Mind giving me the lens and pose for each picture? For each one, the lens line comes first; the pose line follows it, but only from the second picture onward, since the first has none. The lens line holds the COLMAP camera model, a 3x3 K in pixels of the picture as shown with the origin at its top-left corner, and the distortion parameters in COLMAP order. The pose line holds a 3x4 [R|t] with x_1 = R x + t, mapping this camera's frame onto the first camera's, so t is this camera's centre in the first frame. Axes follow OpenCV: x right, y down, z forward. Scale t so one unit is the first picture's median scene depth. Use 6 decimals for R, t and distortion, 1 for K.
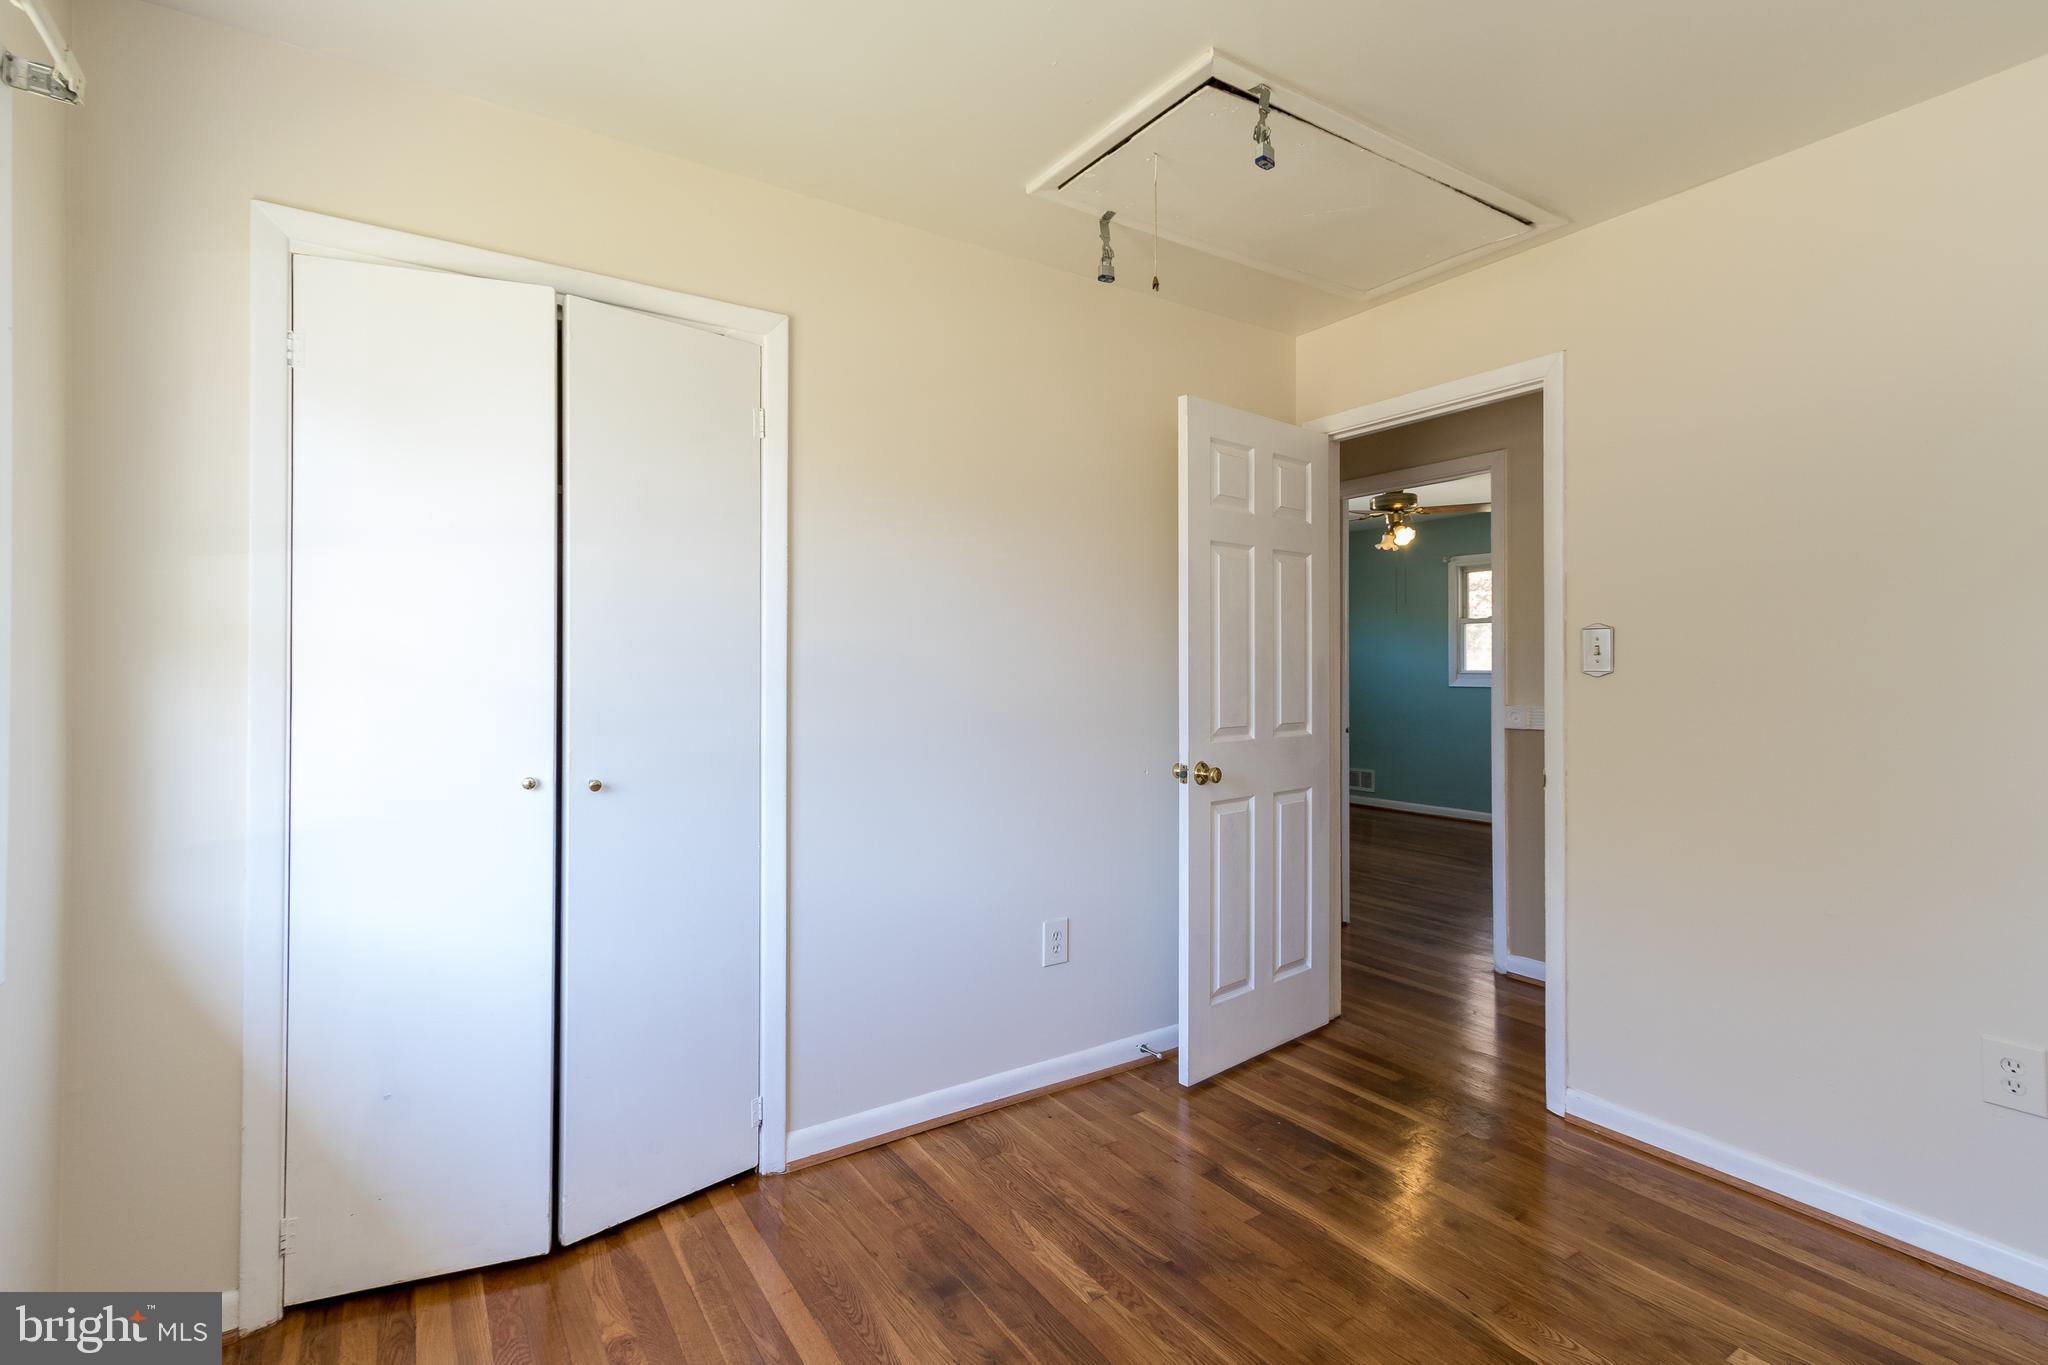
lens RADIAL K [[929.3, 0, 1015.7], [0, 929.3, 658.4], [0, 0, 1]] dist [0.001976, 0.000227]
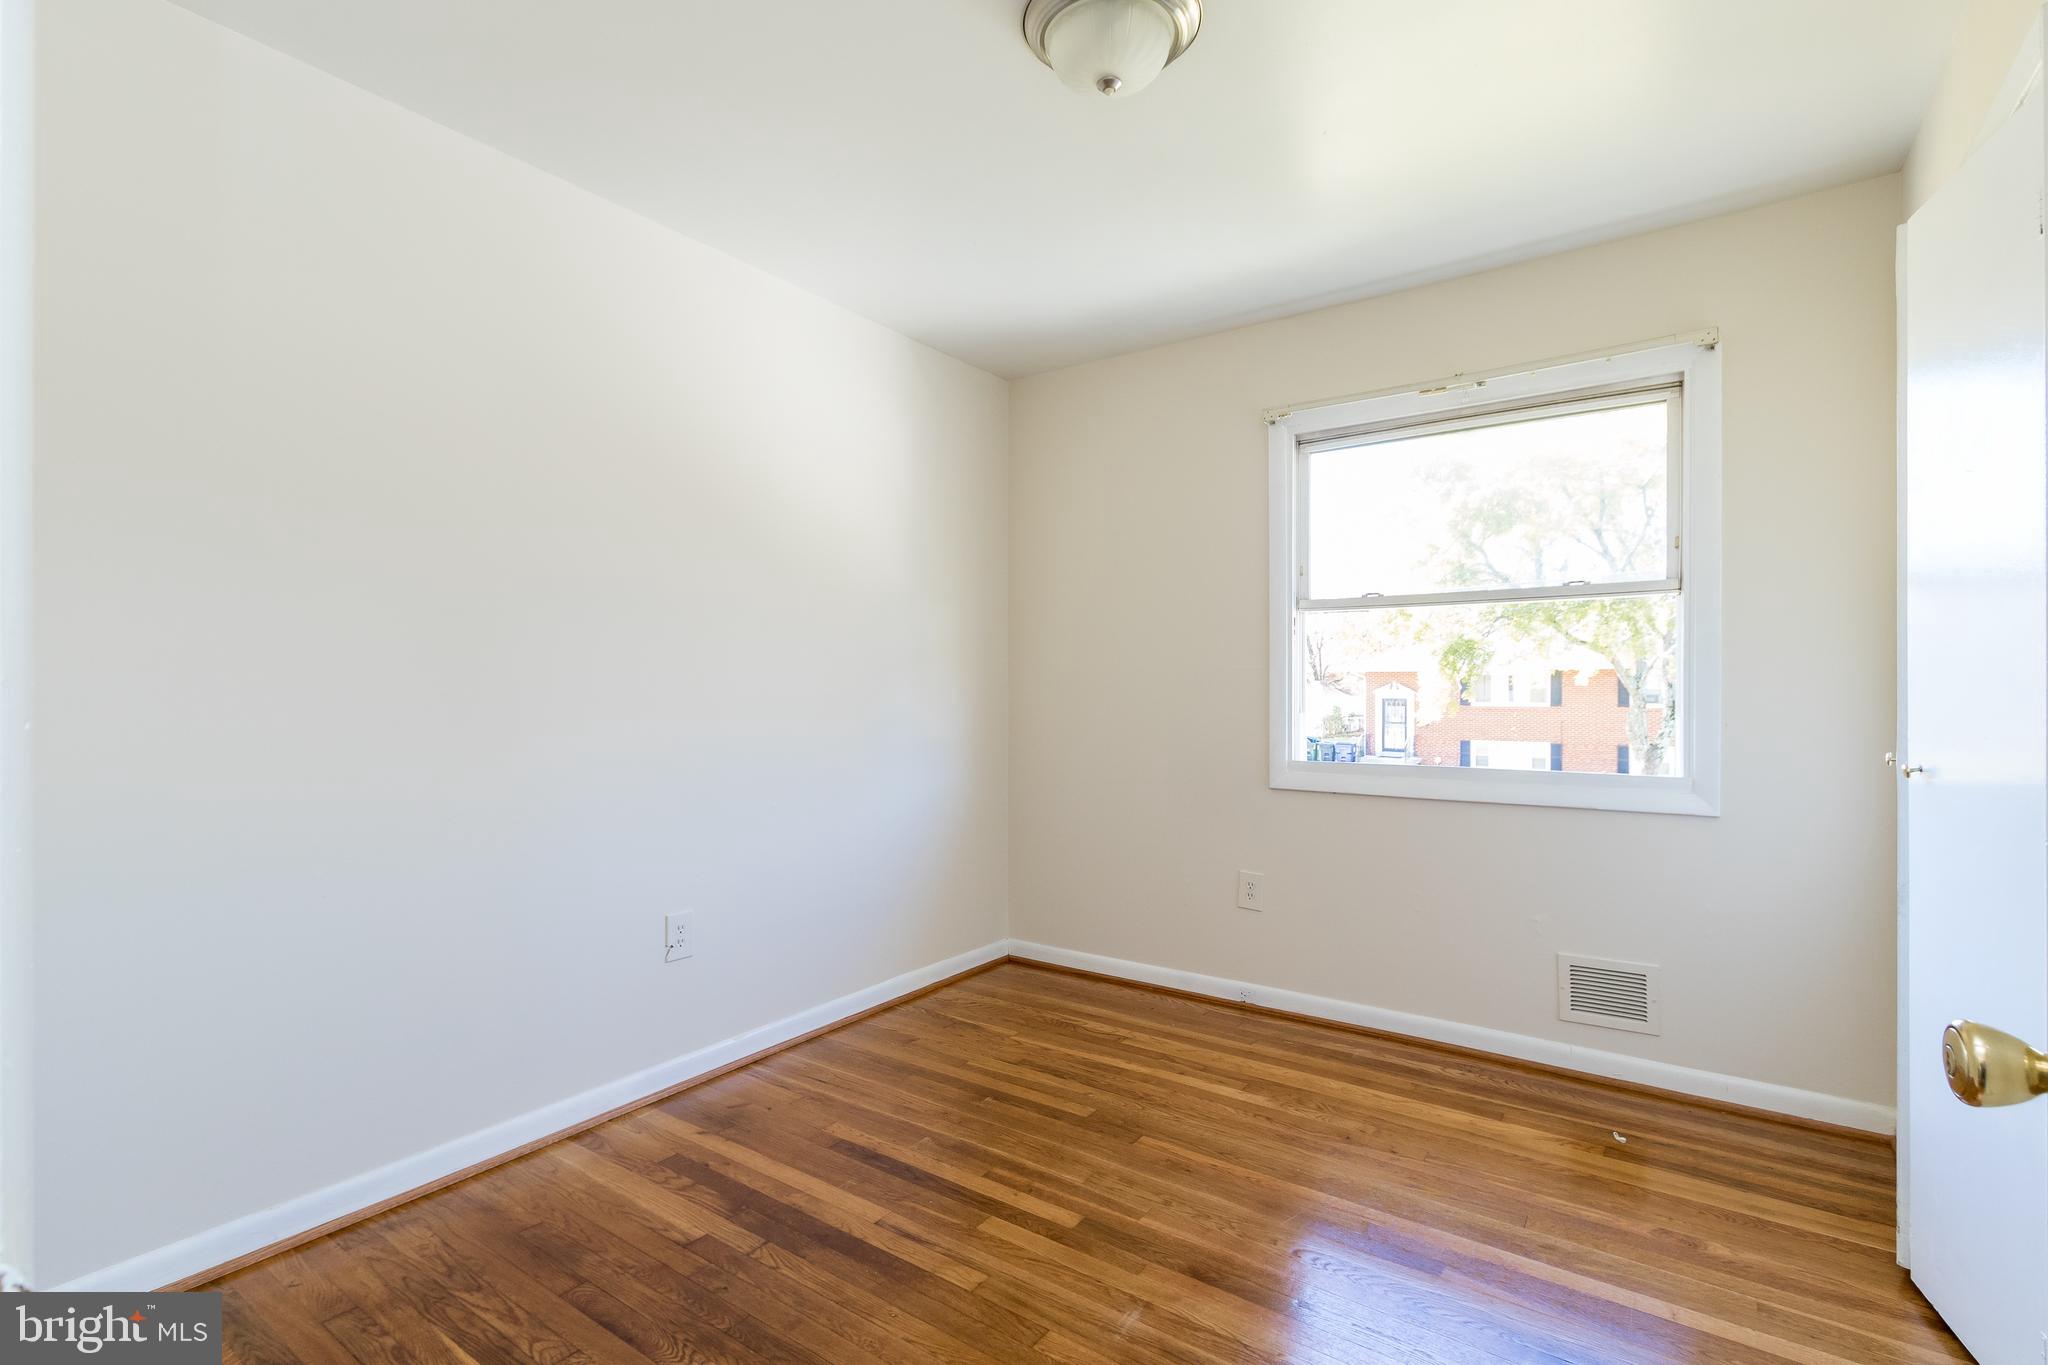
lens RADIAL K [[944.5, 0, 1014.7], [0, 944.5, 686.5], [0, 0, 1]] dist [0.000589, -0.000242]
pose [[-0.935960, -0.006187, -0.352052, 0.608990], [0.000701, 0.999811, -0.019435, 0.074883], [0.352105, -0.018437, -0.935779, 1.469320]]
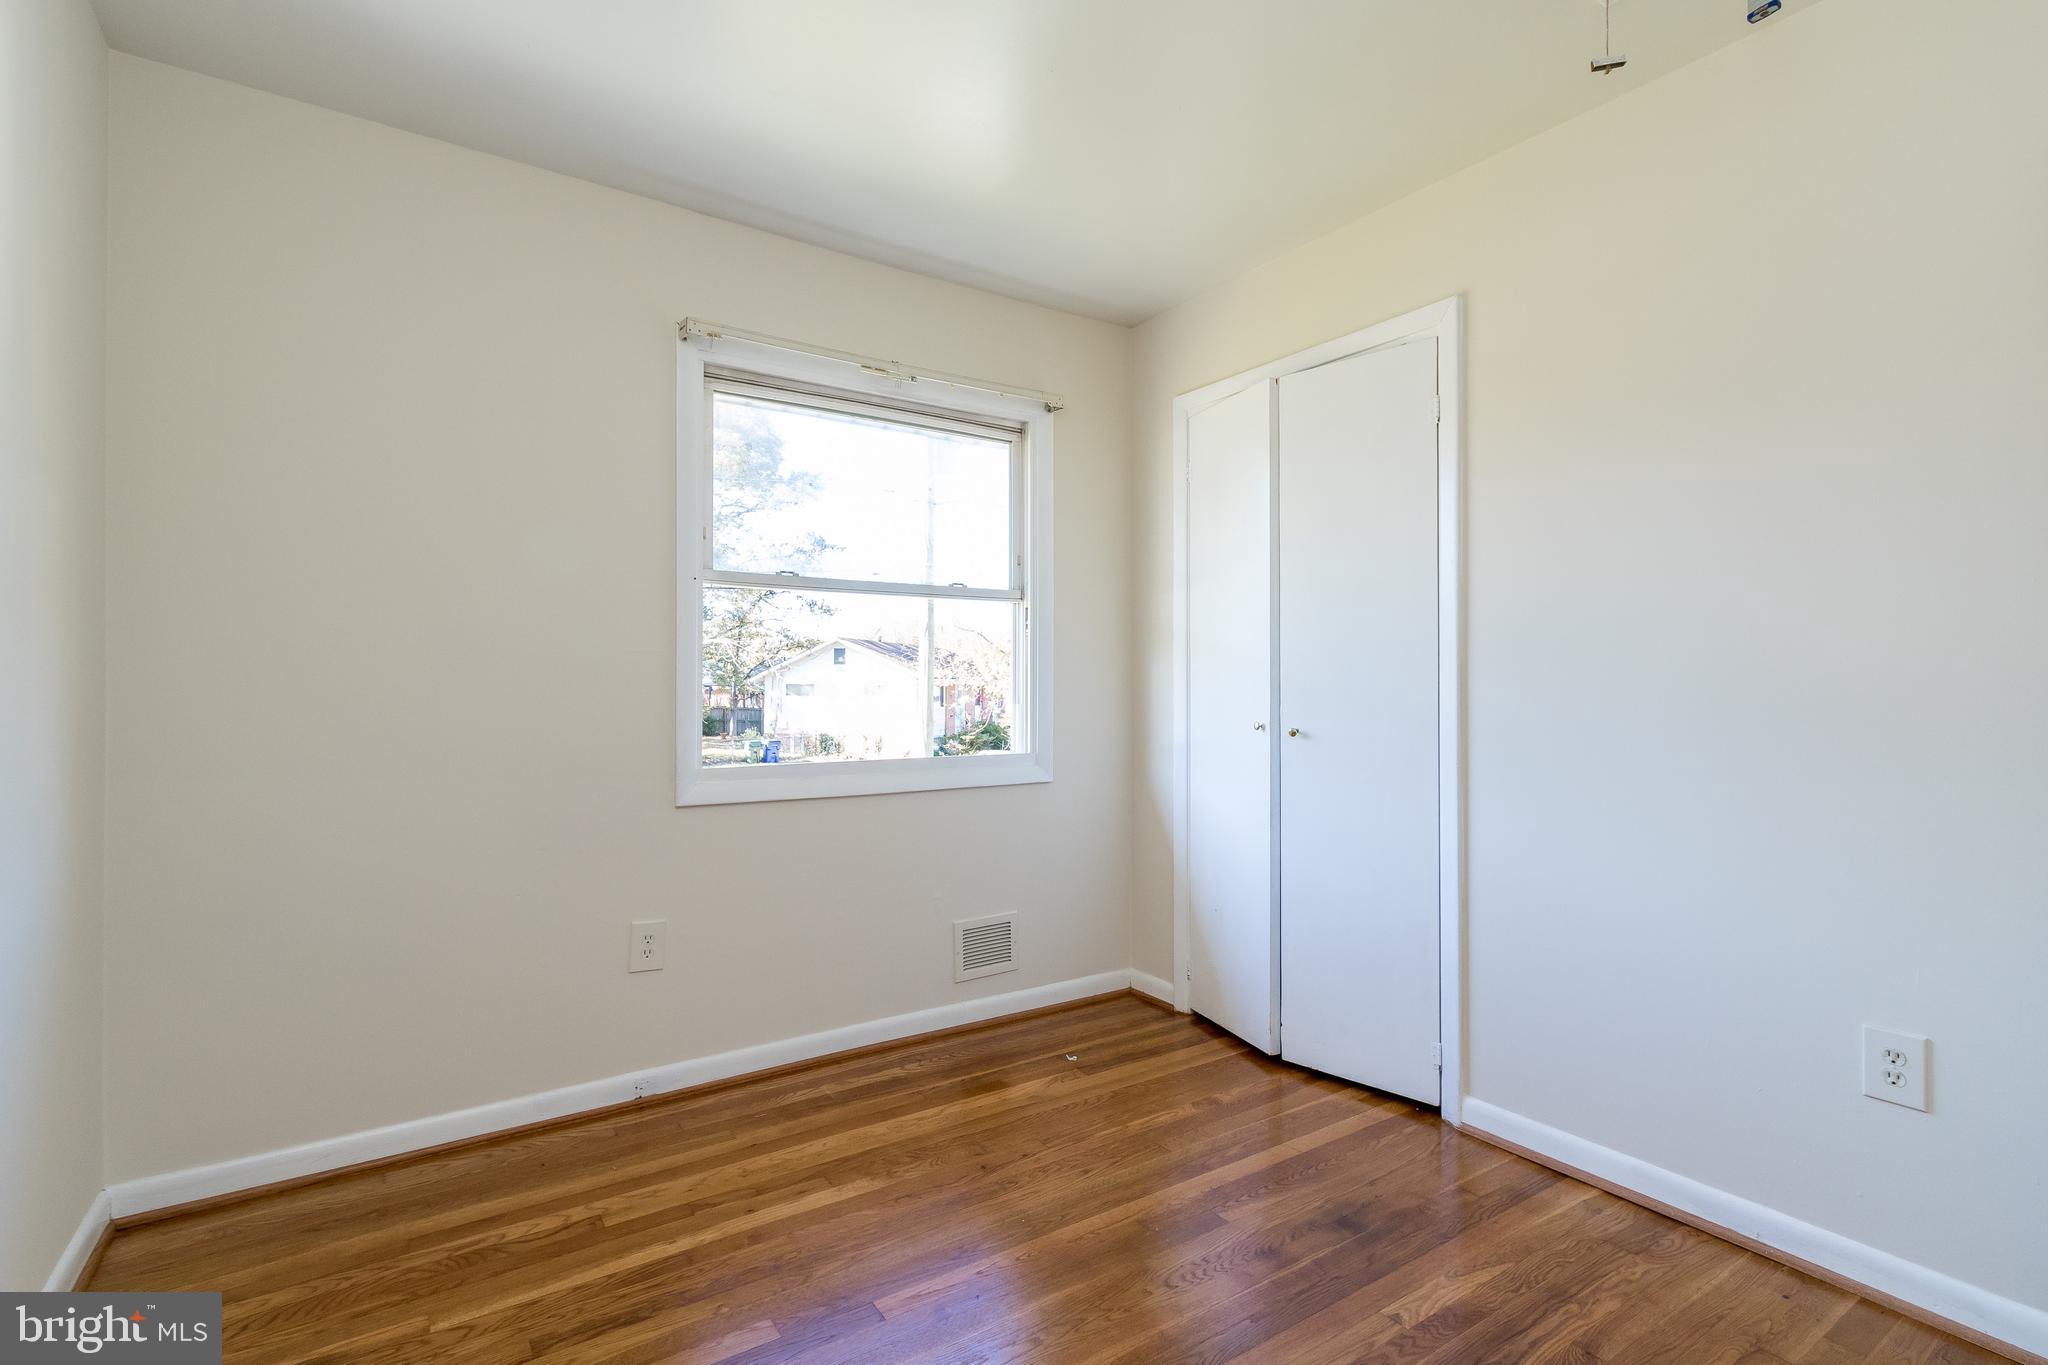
lens RADIAL K [[944.5, 0, 1014.7], [0, 944.5, 686.5], [0, 0, 1]] dist [0.000589, -0.000242]
pose [[0.007905, -0.003711, -0.999962, 0.879047], [0.010226, 0.999941, -0.003630, 0.068709], [0.999916, -0.010197, 0.007942, 0.560105]]
